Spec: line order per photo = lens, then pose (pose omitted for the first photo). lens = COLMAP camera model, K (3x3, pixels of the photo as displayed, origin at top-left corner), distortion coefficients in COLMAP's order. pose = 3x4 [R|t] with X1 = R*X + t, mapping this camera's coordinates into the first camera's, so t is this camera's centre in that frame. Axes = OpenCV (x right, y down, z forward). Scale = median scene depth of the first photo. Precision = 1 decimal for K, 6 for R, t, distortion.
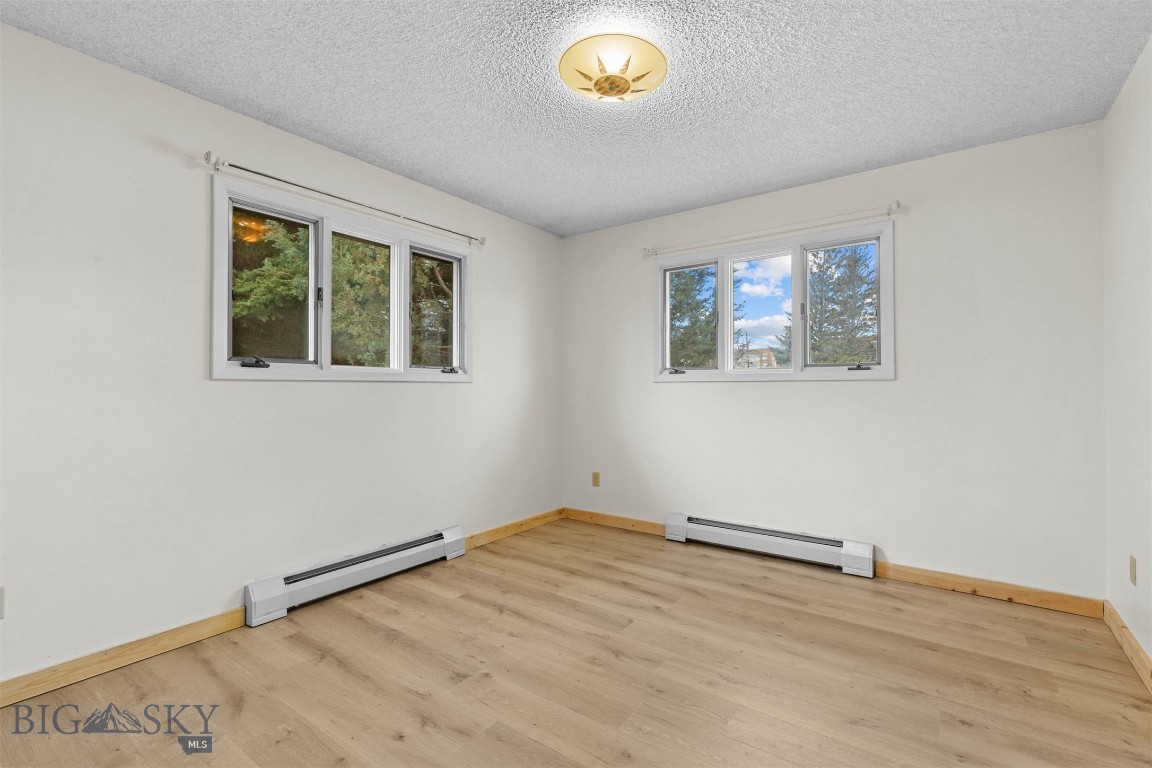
lens RADIAL K [[523.0, 0, 575.7], [0, 523.0, 391.2], [0, 0, 1]] dist [0.007509, 0.000043]
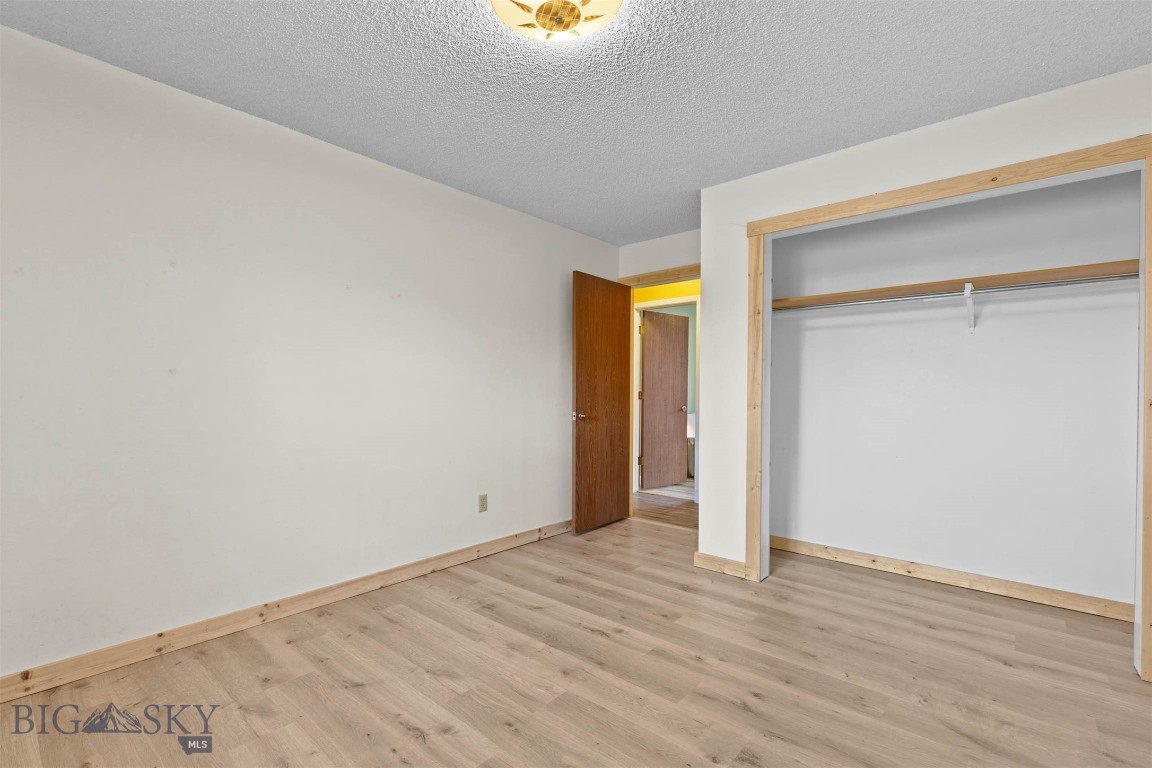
lens RADIAL K [[523.0, 0, 575.7], [0, 523.0, 391.2], [0, 0, 1]] dist [0.007509, 0.000043]
pose [[-0.996507, -0.004681, 0.083377, -0.028628], [-0.004647, 0.999989, 0.000601, -0.006919], [-0.083379, 0.000211, -0.996518, 1.949432]]
